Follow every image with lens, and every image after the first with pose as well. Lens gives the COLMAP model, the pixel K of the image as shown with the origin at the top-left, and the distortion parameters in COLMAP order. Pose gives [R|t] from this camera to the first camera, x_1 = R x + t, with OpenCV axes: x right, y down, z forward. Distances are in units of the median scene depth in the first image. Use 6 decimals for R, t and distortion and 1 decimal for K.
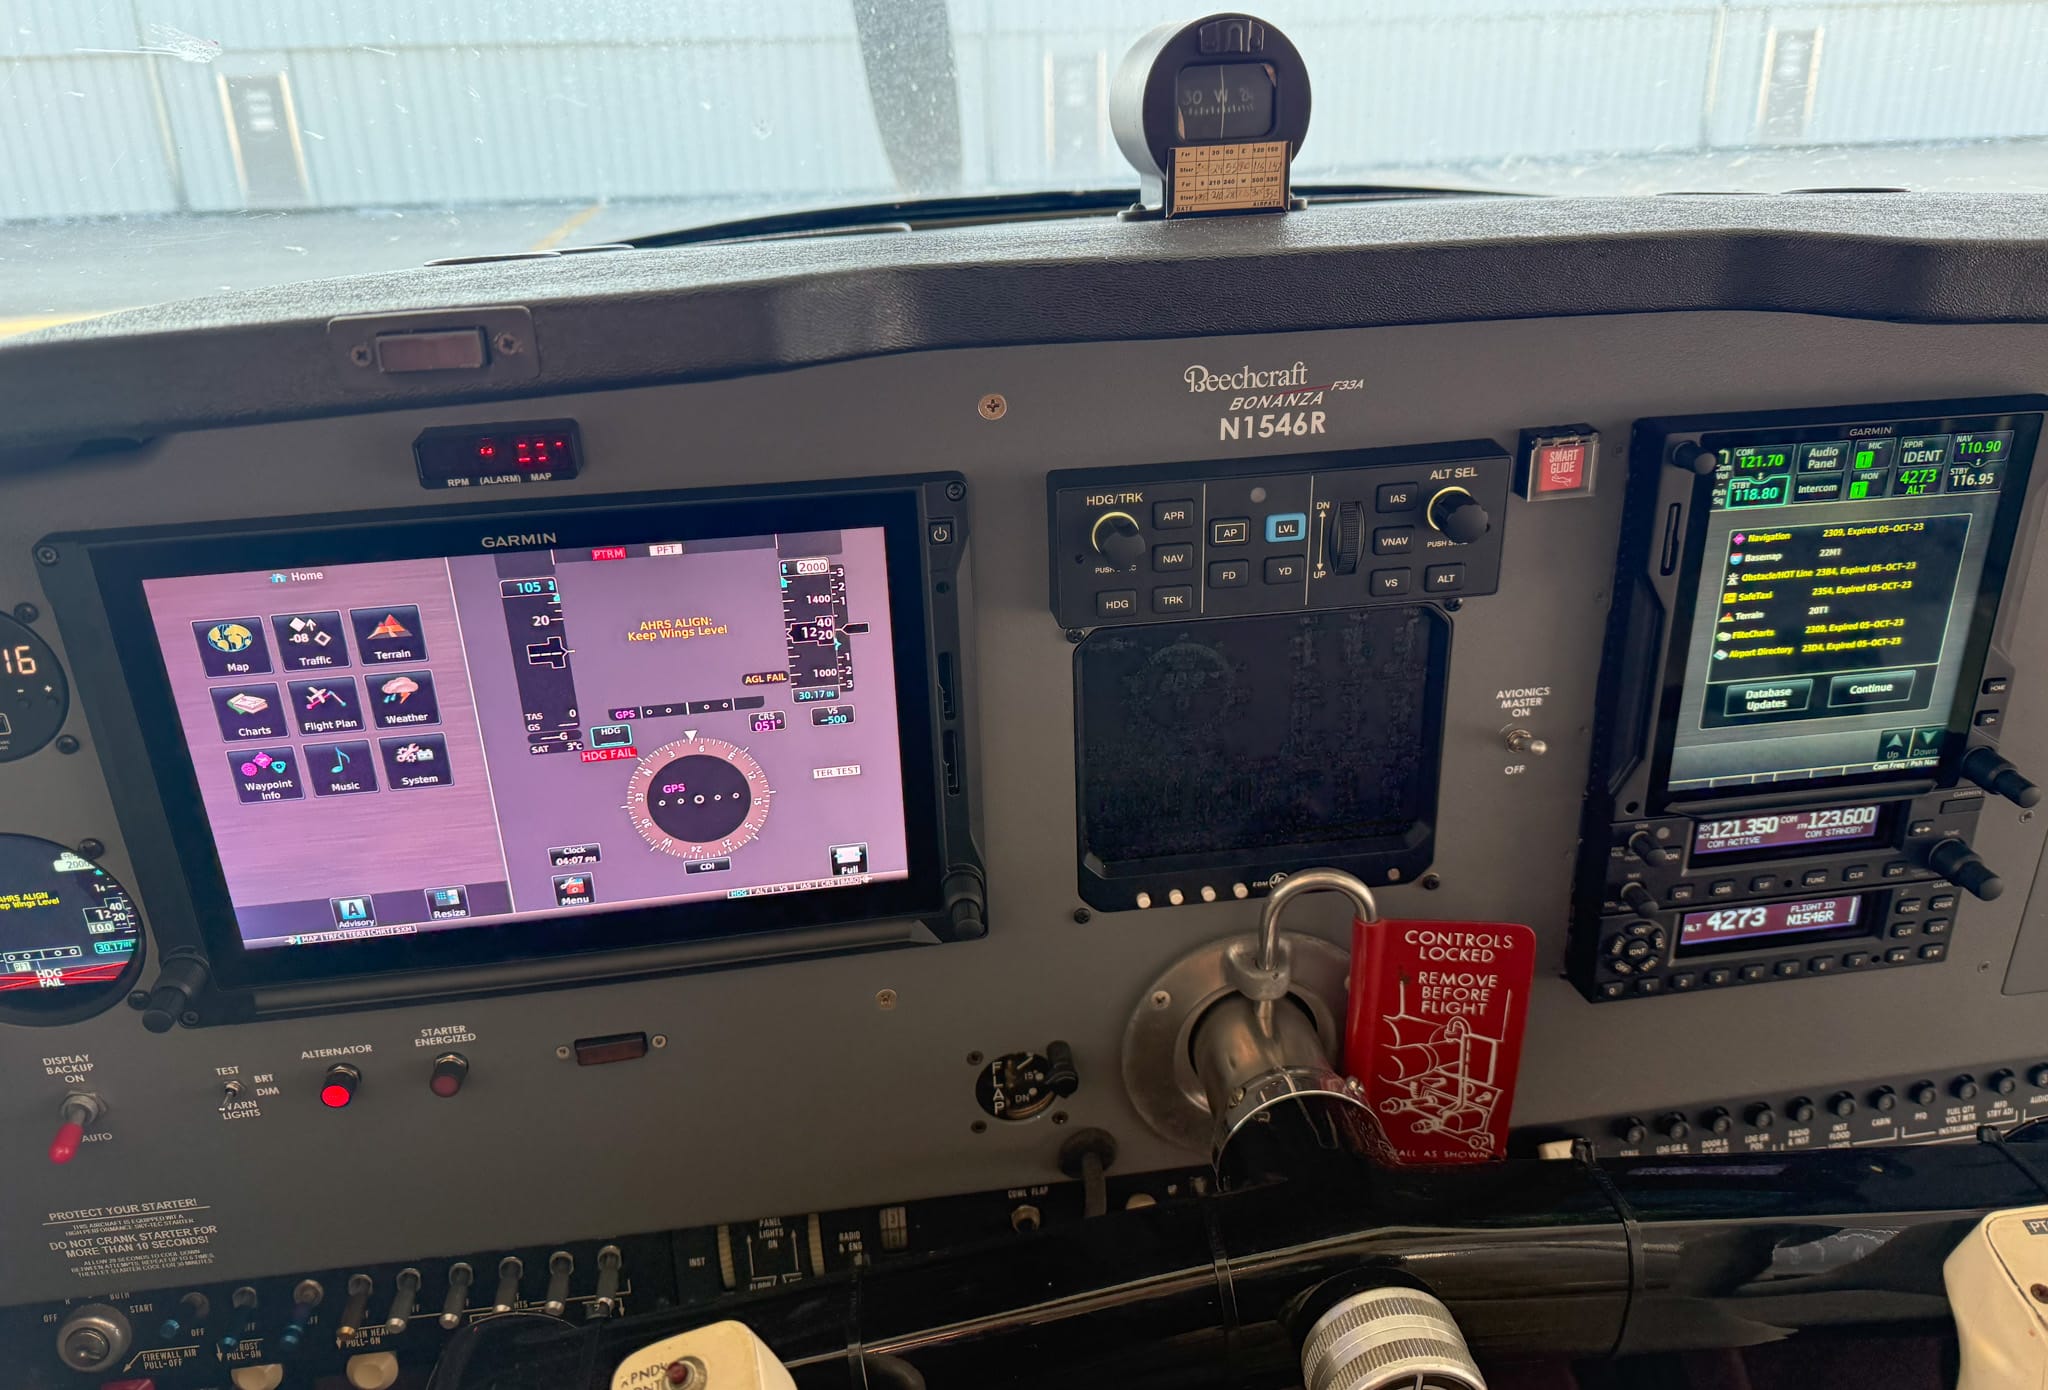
lens RADIAL K [[1460.5, 0, 1019.5], [0, 1460.5, 615.4], [0, 0, 1]] dist [0.021576, -0.035068]
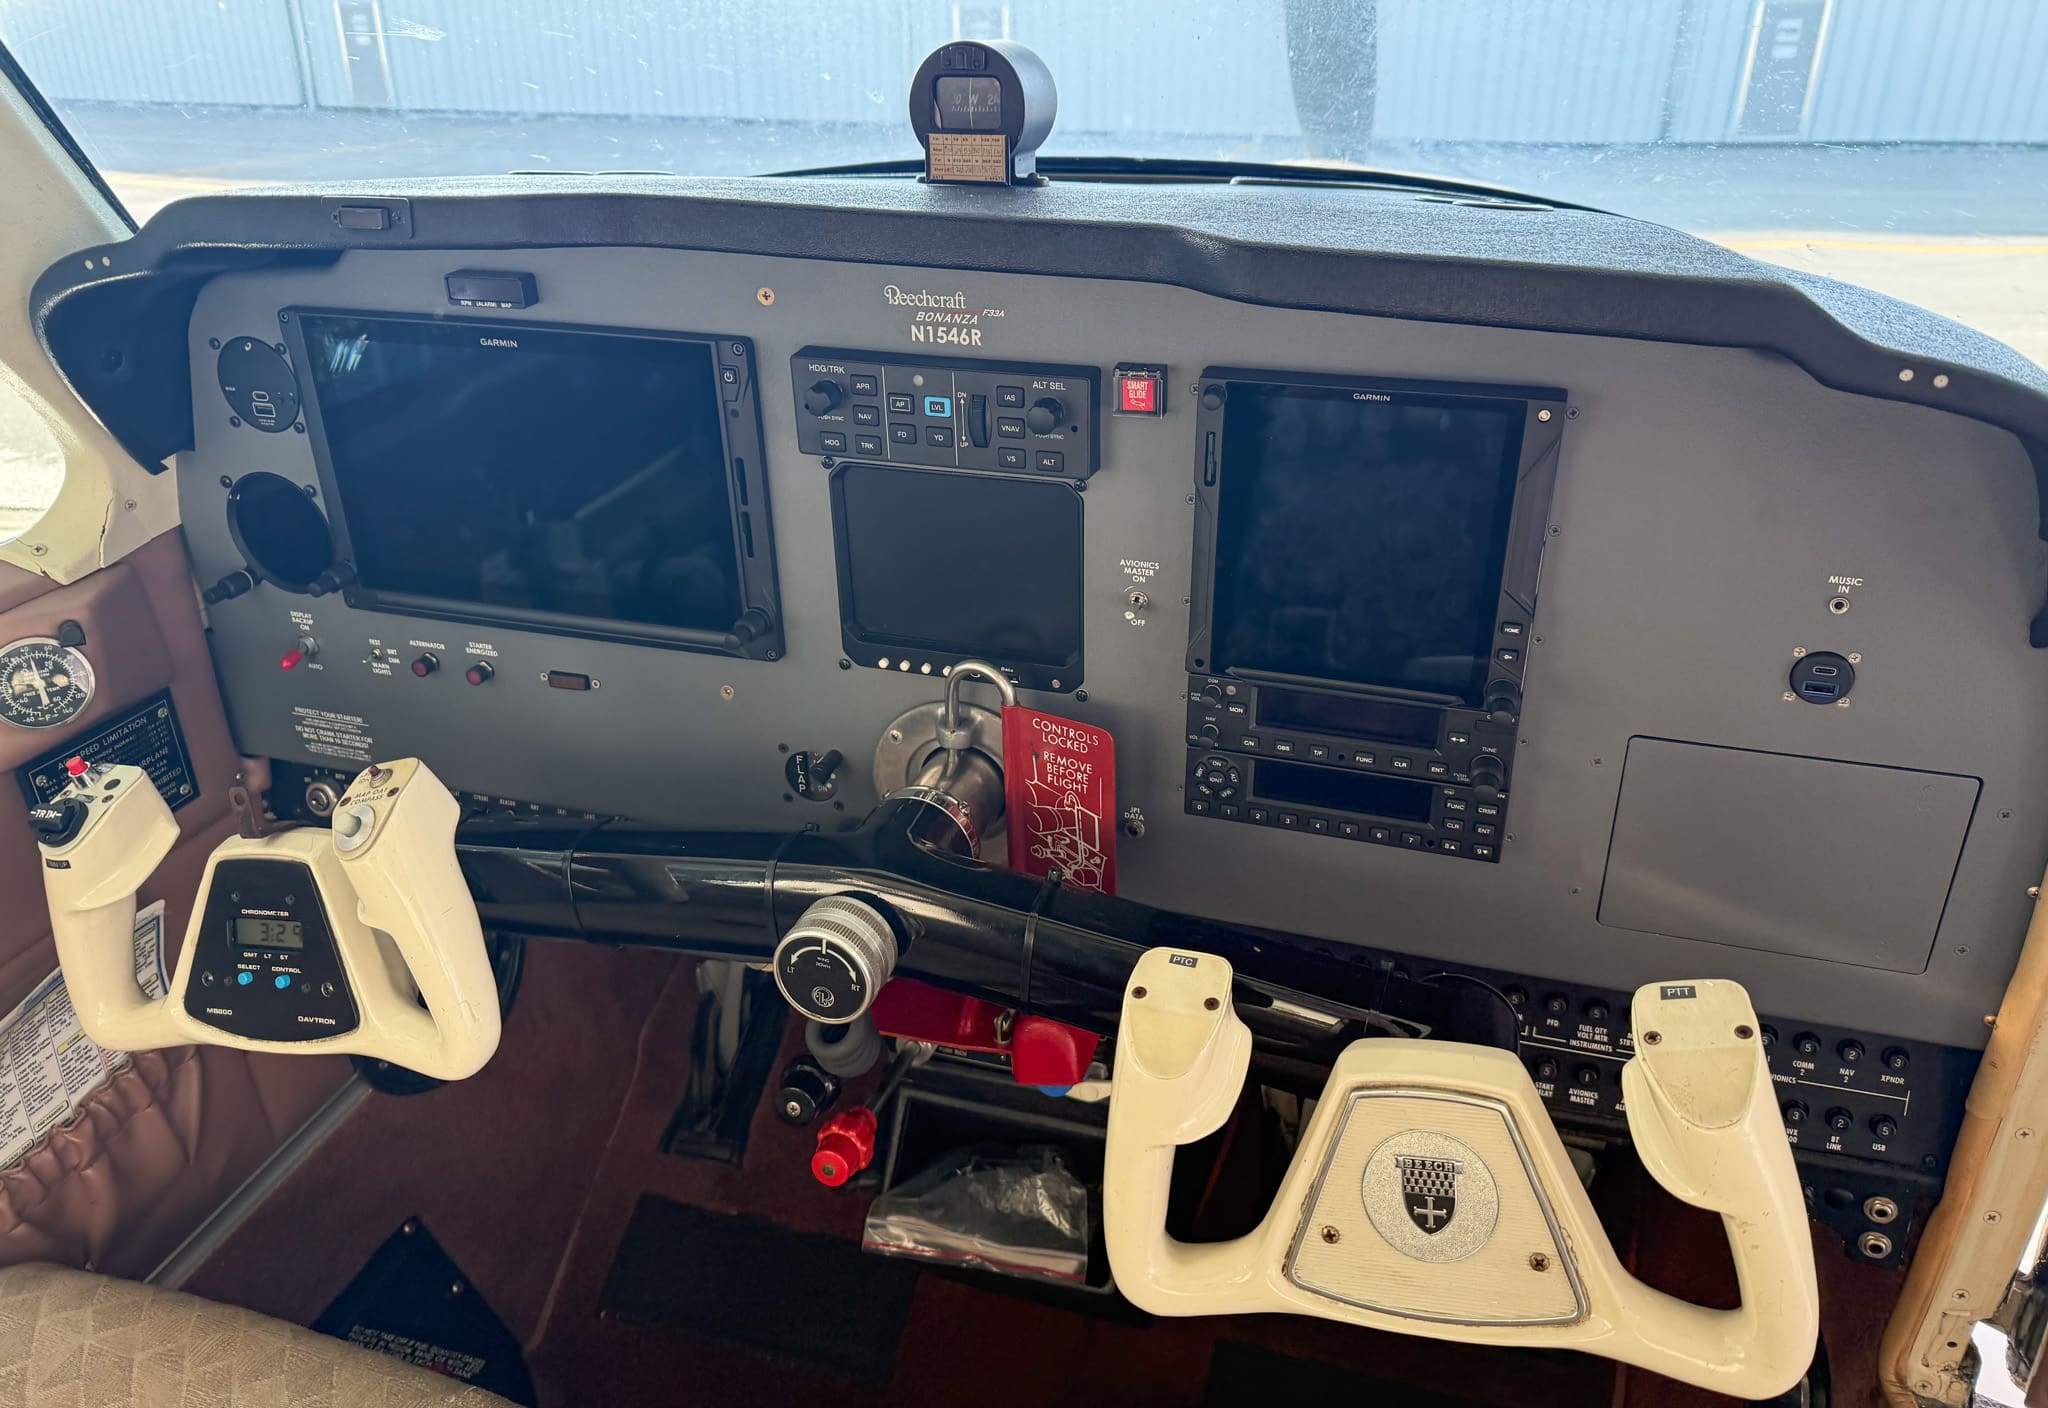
lens RADIAL K [[1433.9, 0, 1032.2], [0, 1433.9, 645.3], [0, 0, 1]] dist [0.119672, -0.213318]
pose [[0.908547, 0.200745, -0.366393, 0.763156], [-0.177004, 0.979352, 0.097665, 0.014057], [0.378434, -0.023881, 0.925320, -0.272203]]
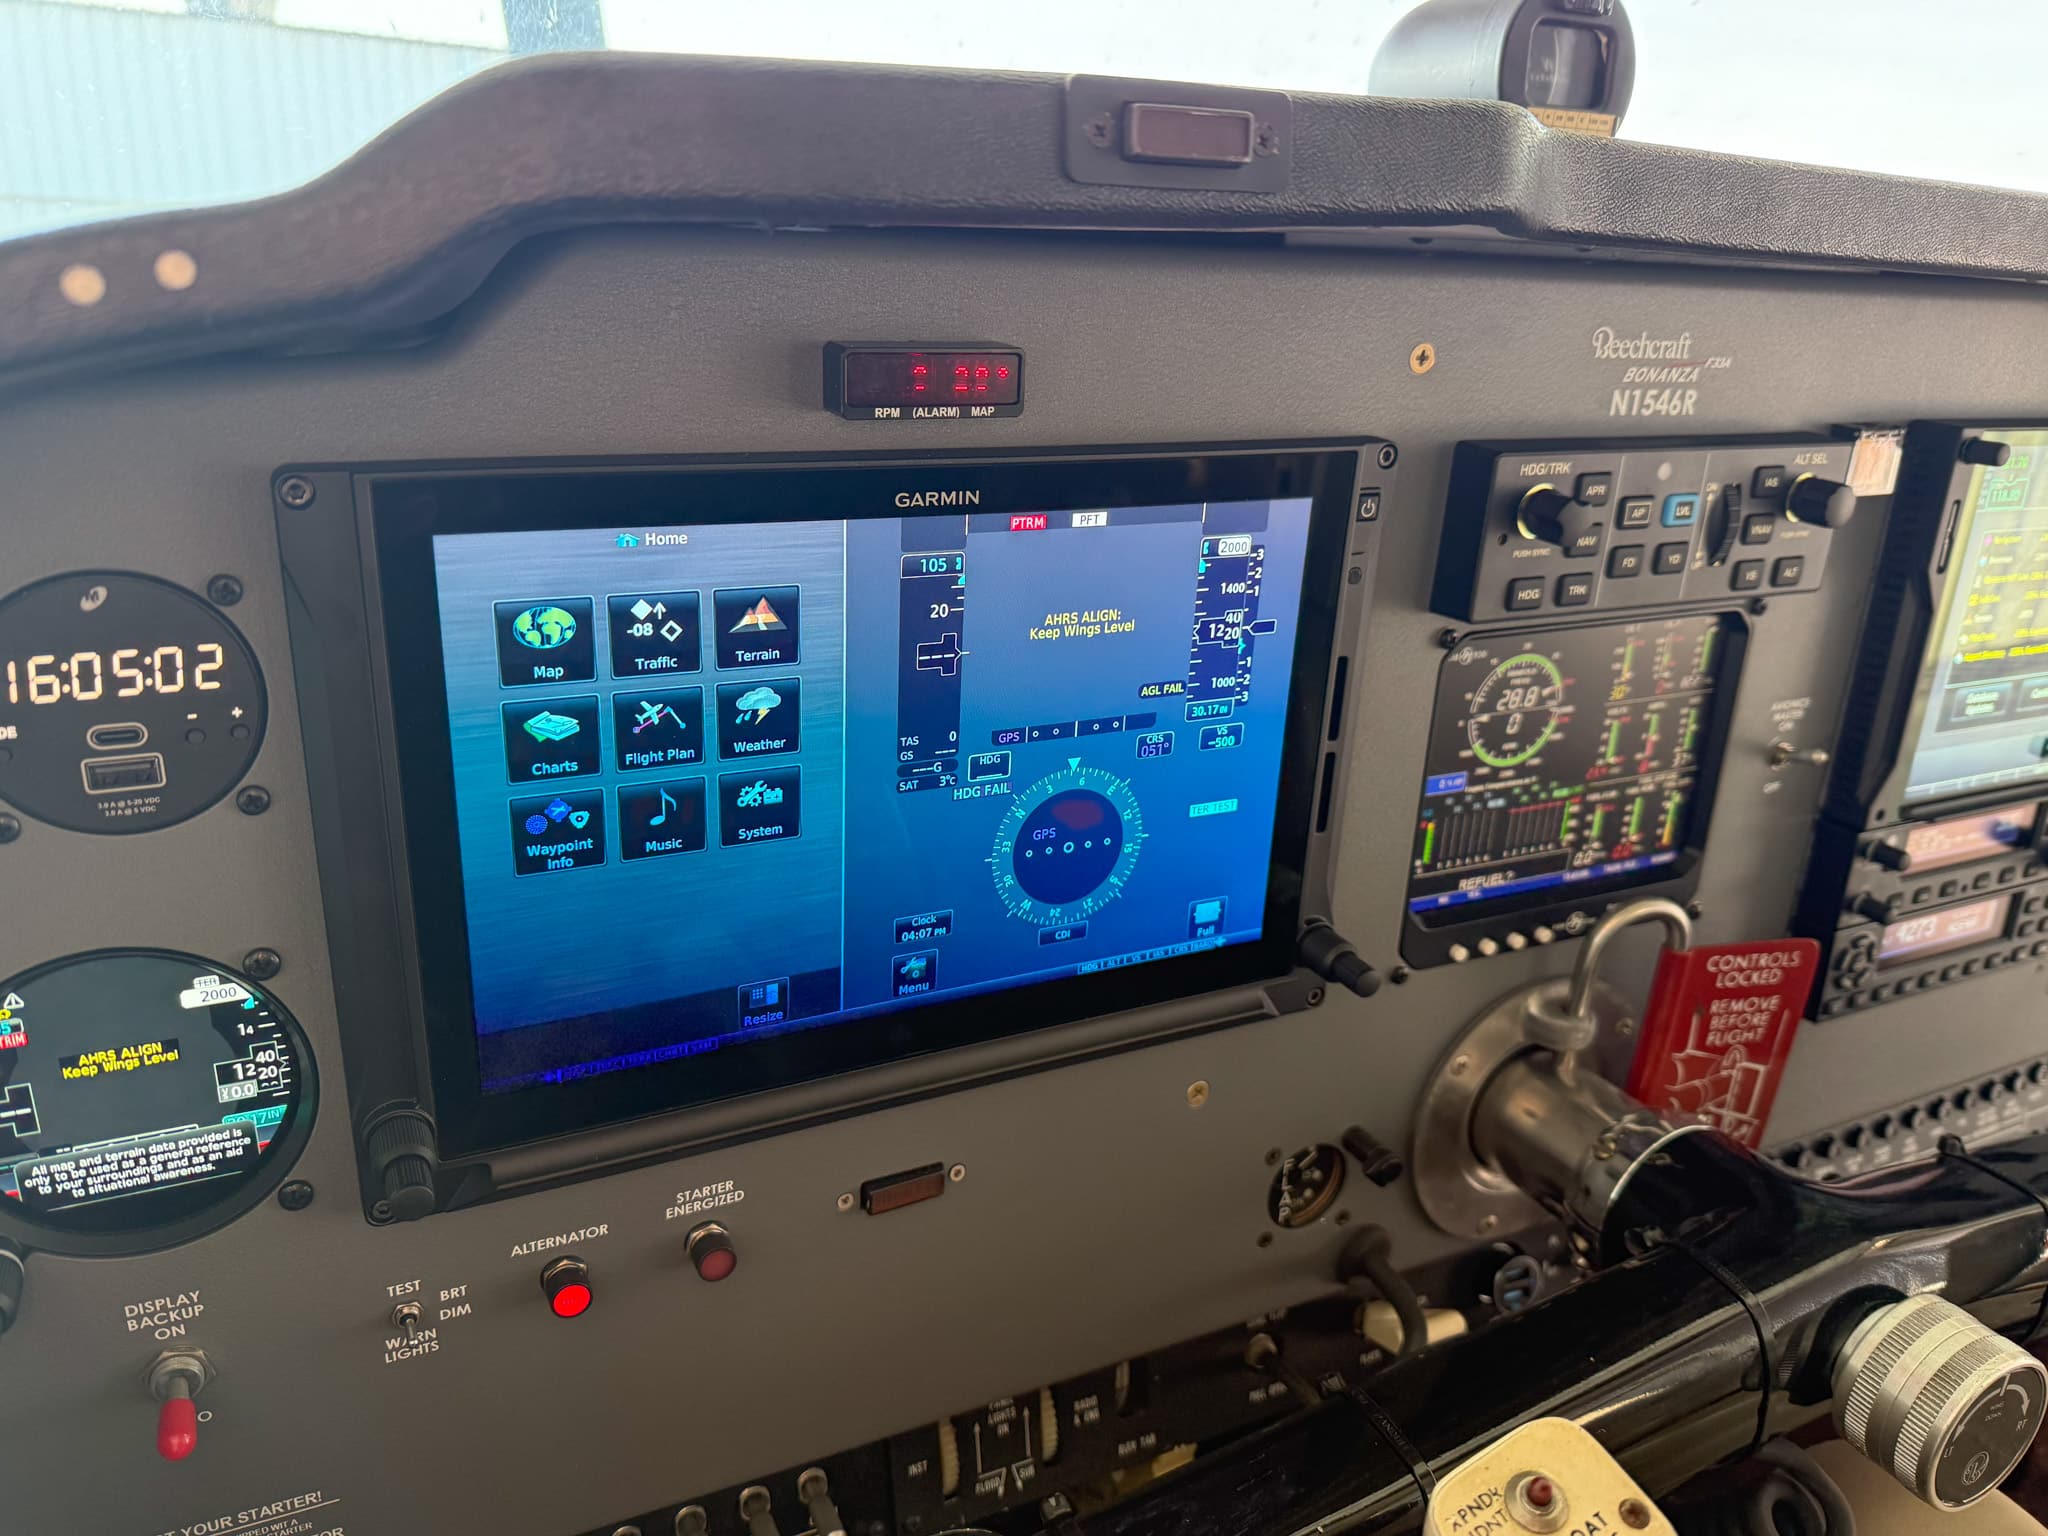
lens RADIAL K [[1497.2, 0, 1024.0], [0, 1497.2, 768.0], [0, 0, 1]] dist [0.032386, -0.061640]
pose [[0.944754, -0.040299, 0.325294, -0.479389], [0.053153, 0.998114, -0.030723, 0.100018], [-0.323442, 0.046316, 0.945114, 0.213240]]
